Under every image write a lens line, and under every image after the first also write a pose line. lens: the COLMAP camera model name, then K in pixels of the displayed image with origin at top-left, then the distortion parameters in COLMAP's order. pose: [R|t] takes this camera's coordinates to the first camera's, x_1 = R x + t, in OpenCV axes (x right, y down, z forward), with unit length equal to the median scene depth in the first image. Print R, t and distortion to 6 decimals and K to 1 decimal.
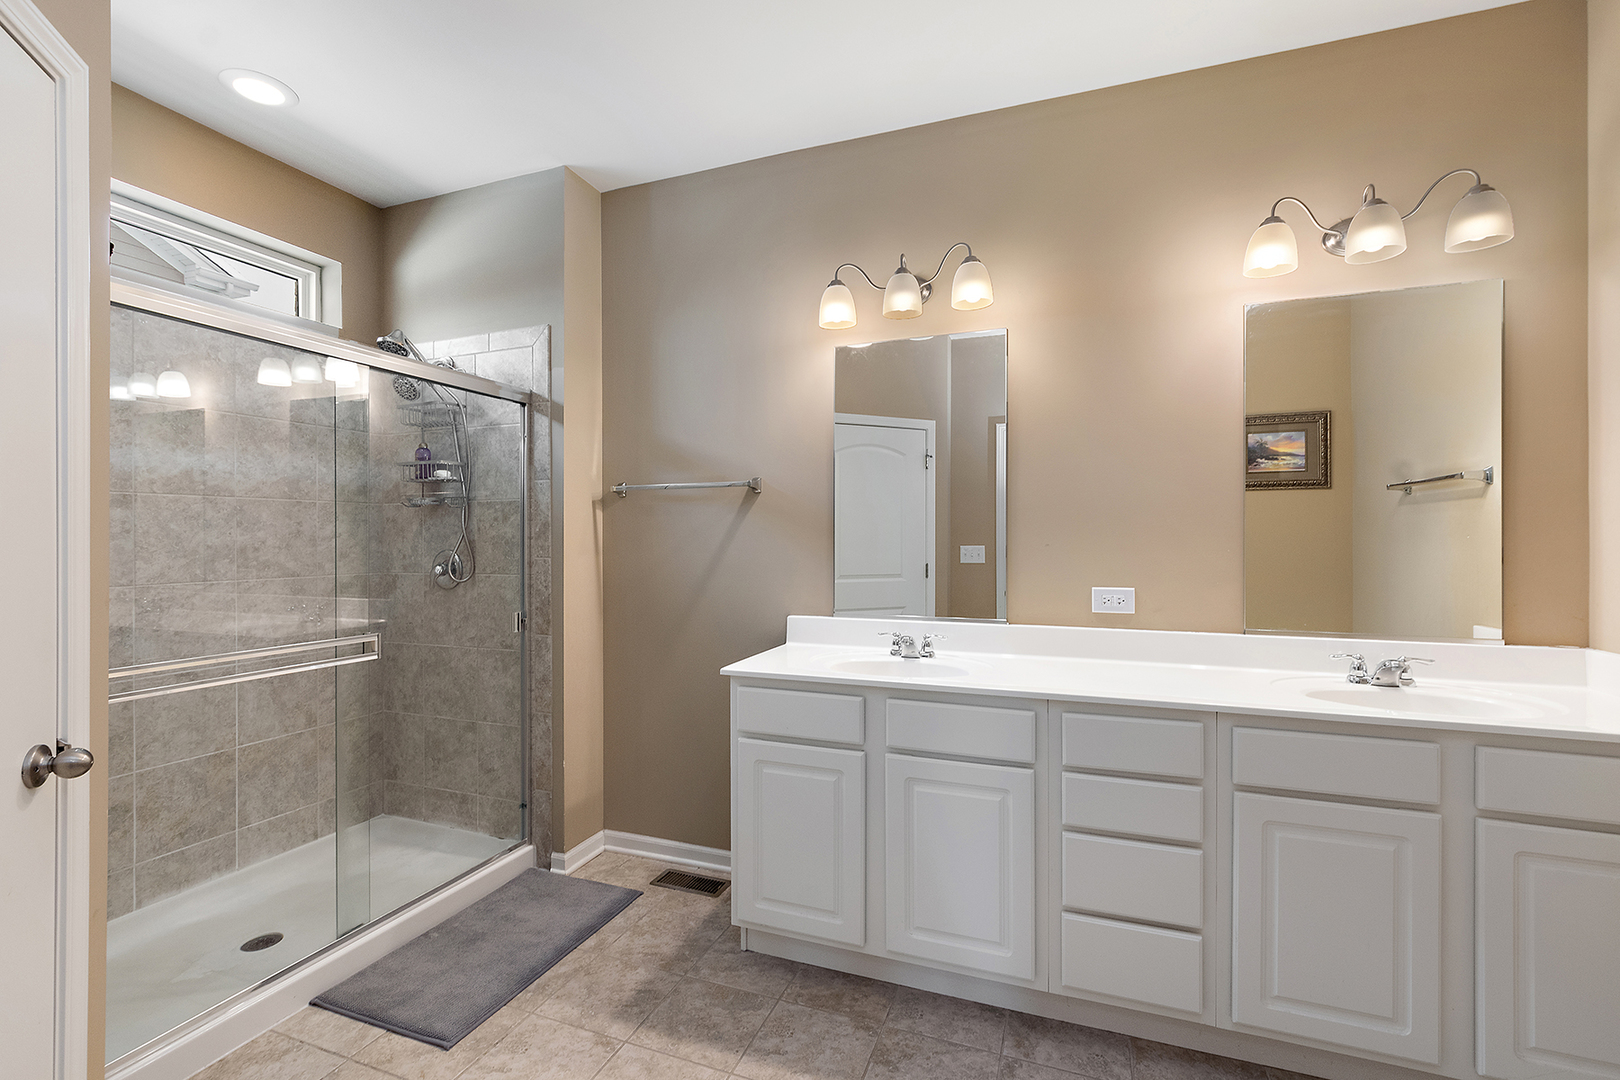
lens RADIAL K [[723.9, 0, 803.4], [0, 723.9, 544.9], [0, 0, 1]] dist [0.000961, -0.000104]
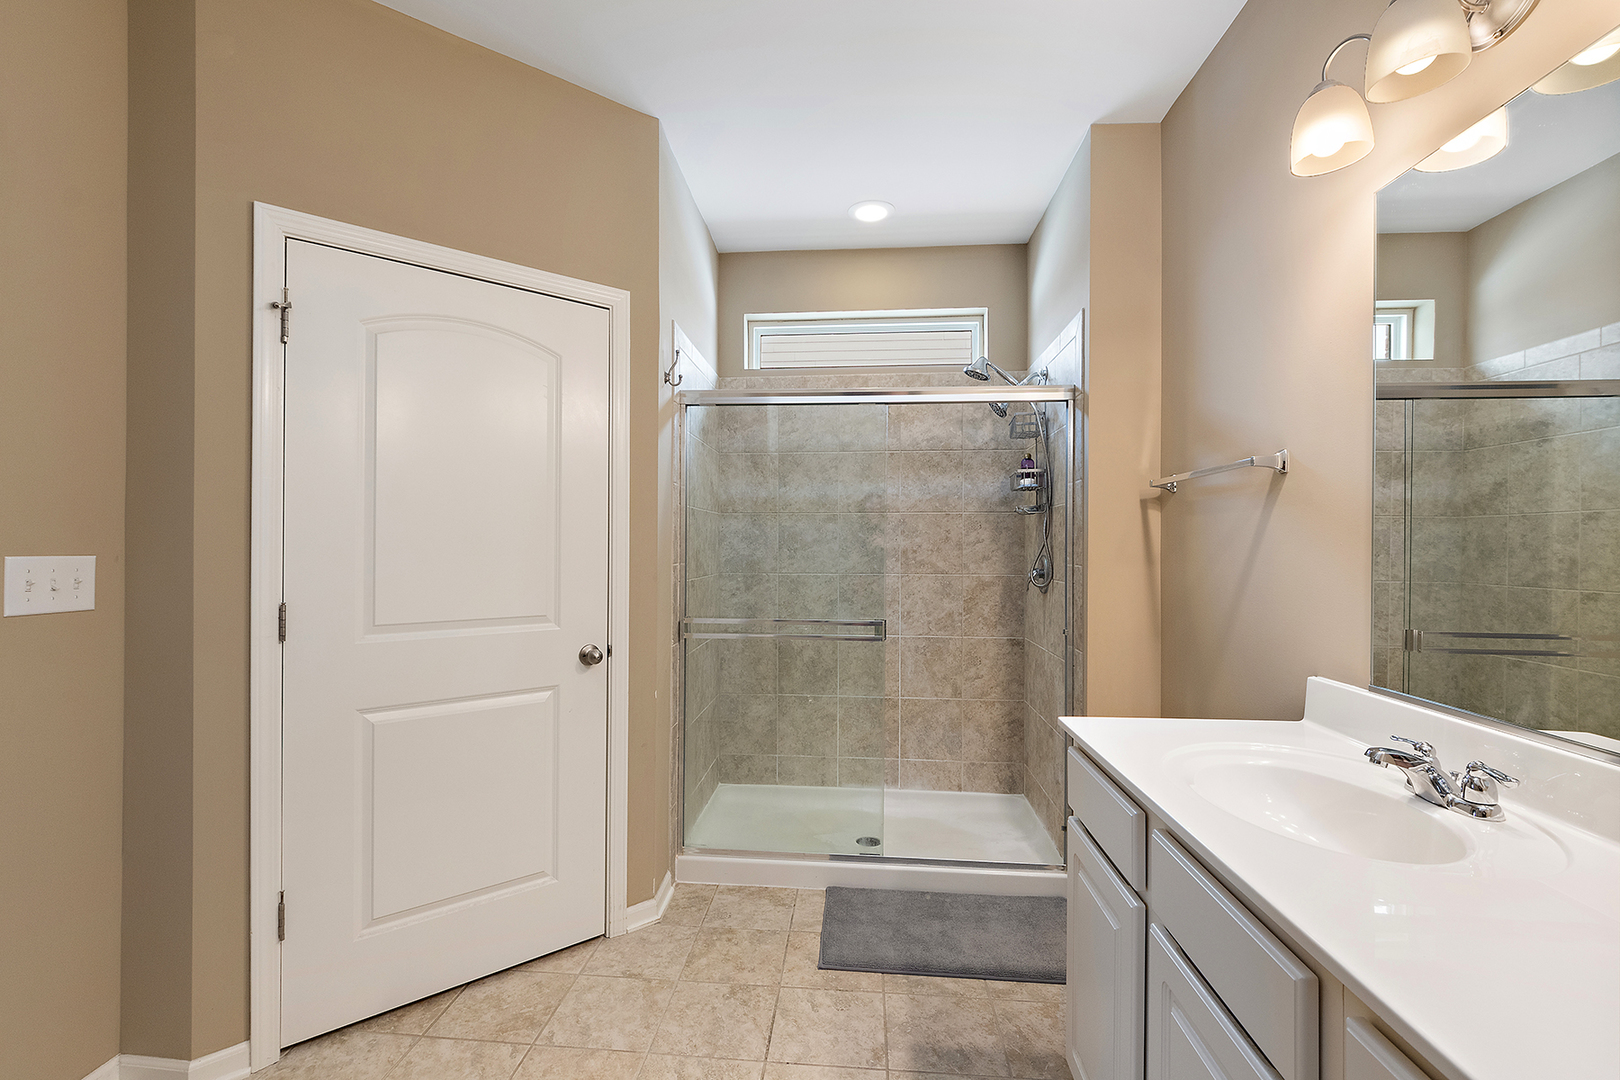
lens RADIAL K [[723.9, 0, 803.4], [0, 723.9, 544.9], [0, 0, 1]] dist [0.000961, -0.000104]
pose [[0.277623, 0.005881, -0.960672, 0.448024], [-0.013611, 0.999905, 0.002188, -0.005807], [0.960594, 0.012468, 0.277676, 0.434367]]
